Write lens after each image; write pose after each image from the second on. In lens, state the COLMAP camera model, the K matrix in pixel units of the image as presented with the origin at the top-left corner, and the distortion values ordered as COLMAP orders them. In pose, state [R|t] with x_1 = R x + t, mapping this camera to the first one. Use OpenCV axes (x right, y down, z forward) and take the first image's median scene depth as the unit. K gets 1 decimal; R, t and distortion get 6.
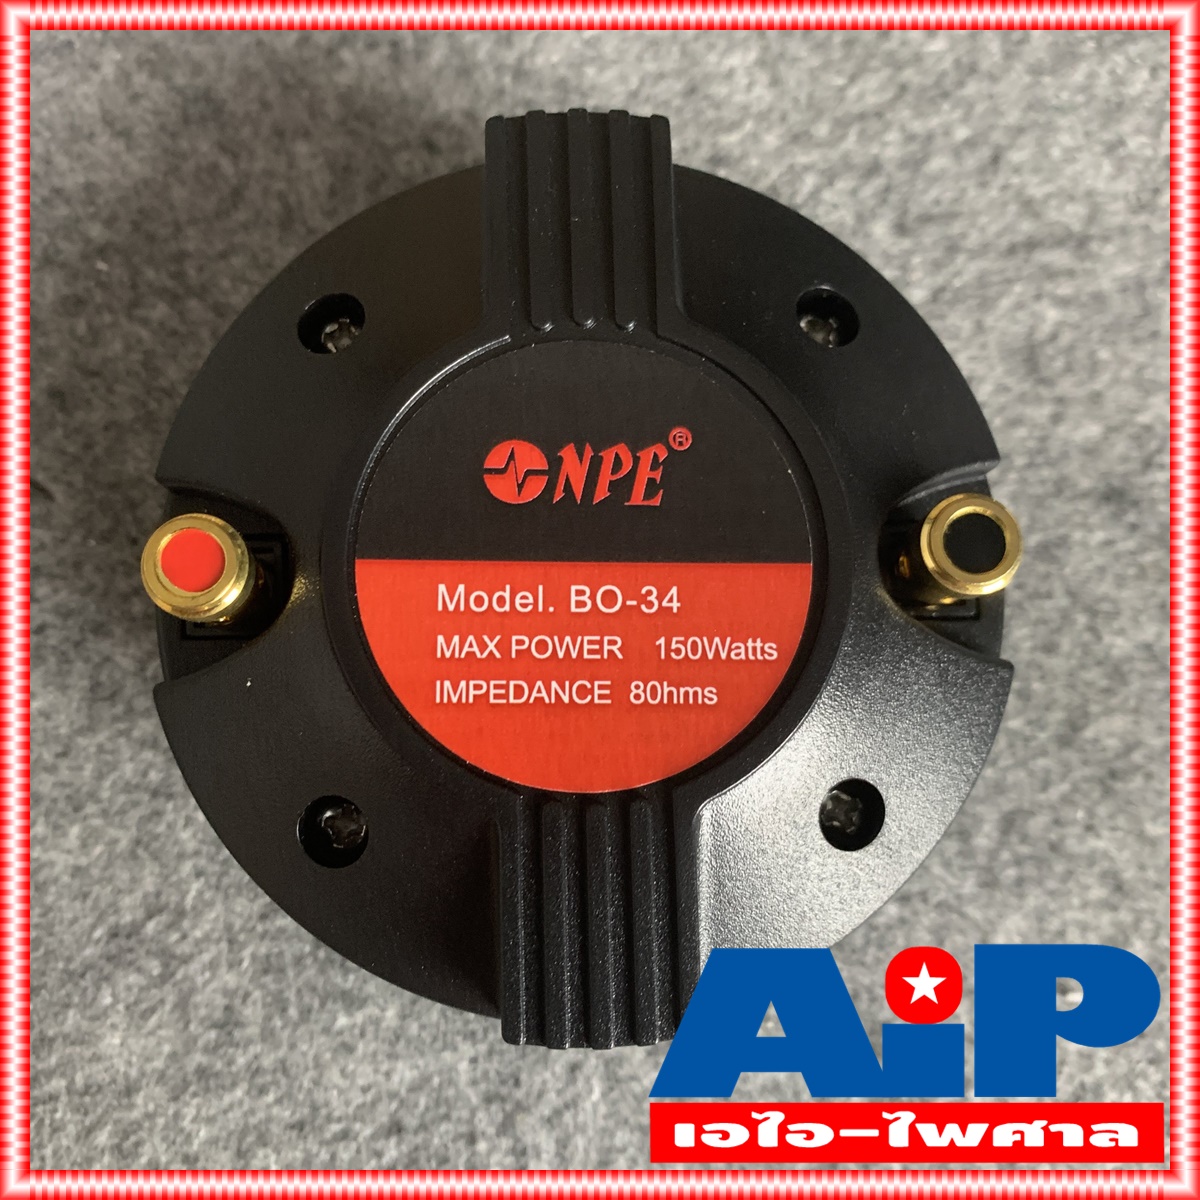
lens RADIAL K [[1202.4, 0, 623.5], [0, 1202.4, 577.2], [0, 0, 1]] dist [0.067224, 0.000000]
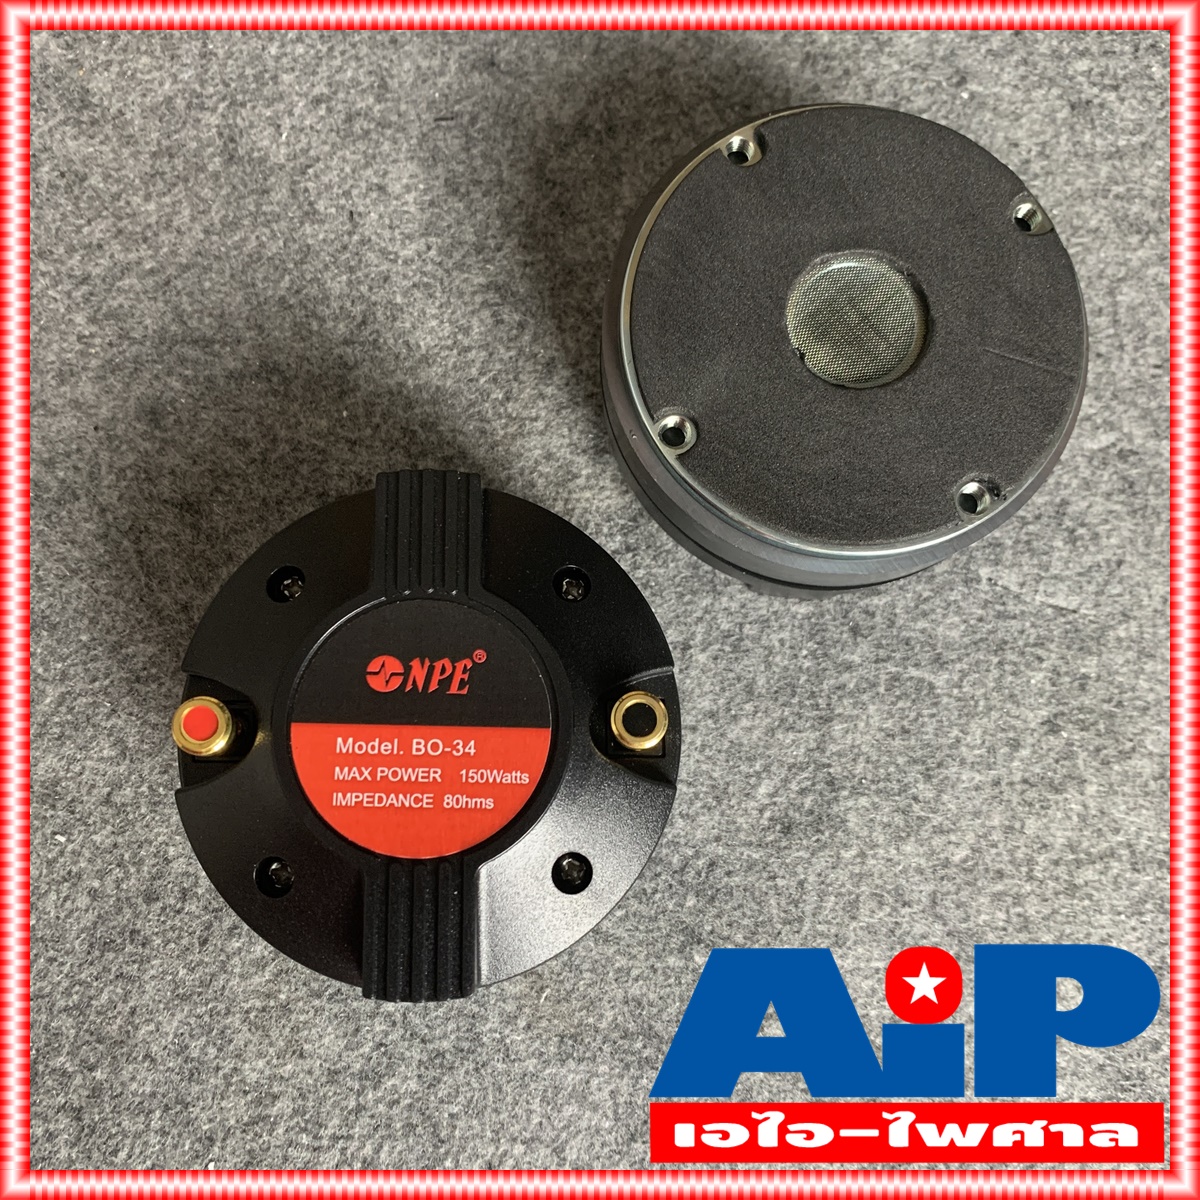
lens RADIAL K [[1202.4, 0, 646.0], [0, 1202.4, 596.4], [0, 0, 1]] dist [0.067224, 0.000000]
pose [[0.999810, 0.016041, -0.011075, 0.315316], [-0.016693, 0.997961, -0.061603, -0.099500], [0.010065, 0.061776, 0.998039, -0.781325]]
